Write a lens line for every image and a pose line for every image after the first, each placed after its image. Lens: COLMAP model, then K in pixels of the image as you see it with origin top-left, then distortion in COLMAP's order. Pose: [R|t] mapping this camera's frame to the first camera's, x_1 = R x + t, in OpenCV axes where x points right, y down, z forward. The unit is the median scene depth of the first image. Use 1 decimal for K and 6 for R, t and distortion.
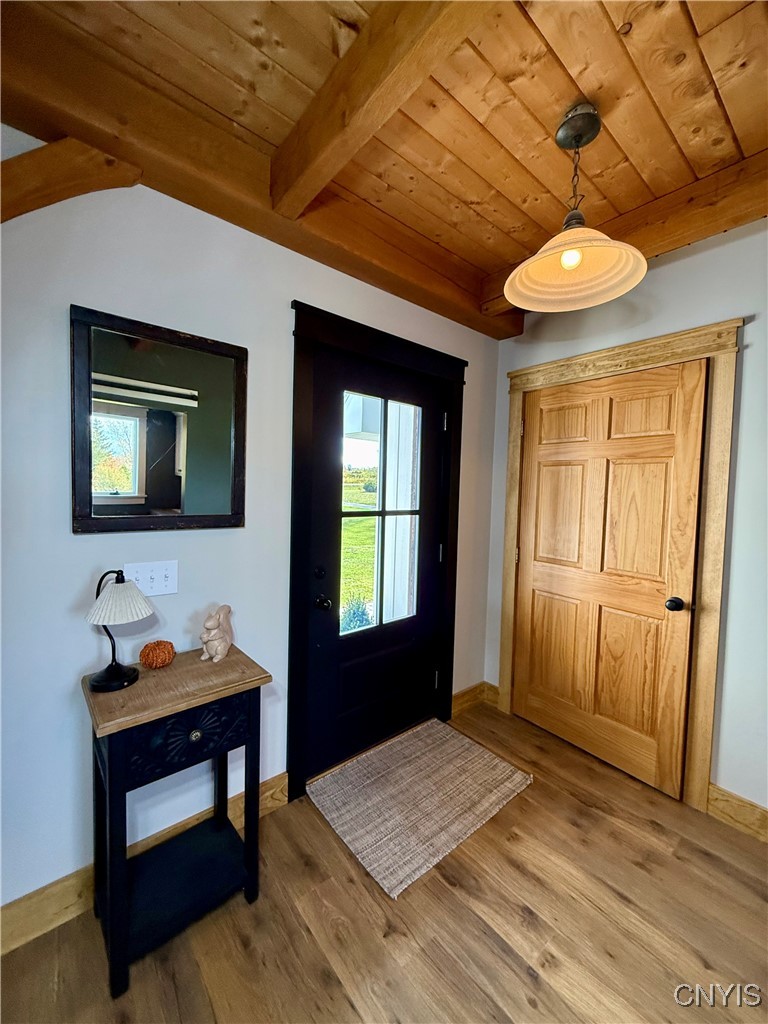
lens RADIAL K [[406.9, 0, 385.2], [0, 406.9, 509.5], [0, 0, 1]] dist [-0.000809, 0.000070]
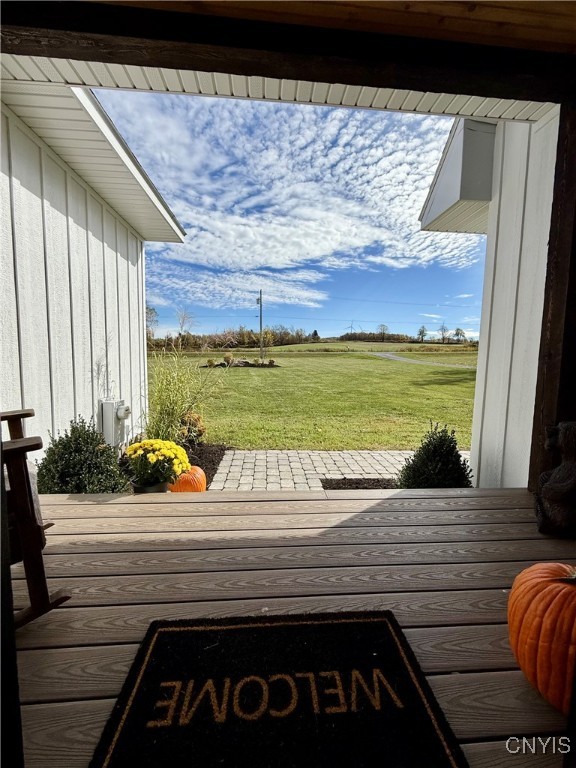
lens RADIAL K [[305.2, 0, 288.2], [0, 305.2, 383.3], [0, 0, 1]] dist [-0.000809, 0.000070]
pose [[0.810863, 0.032755, -0.584319, 0.009754], [-0.018986, 0.999379, 0.029676, 0.057928], [0.584928, -0.012969, 0.810981, 0.193127]]
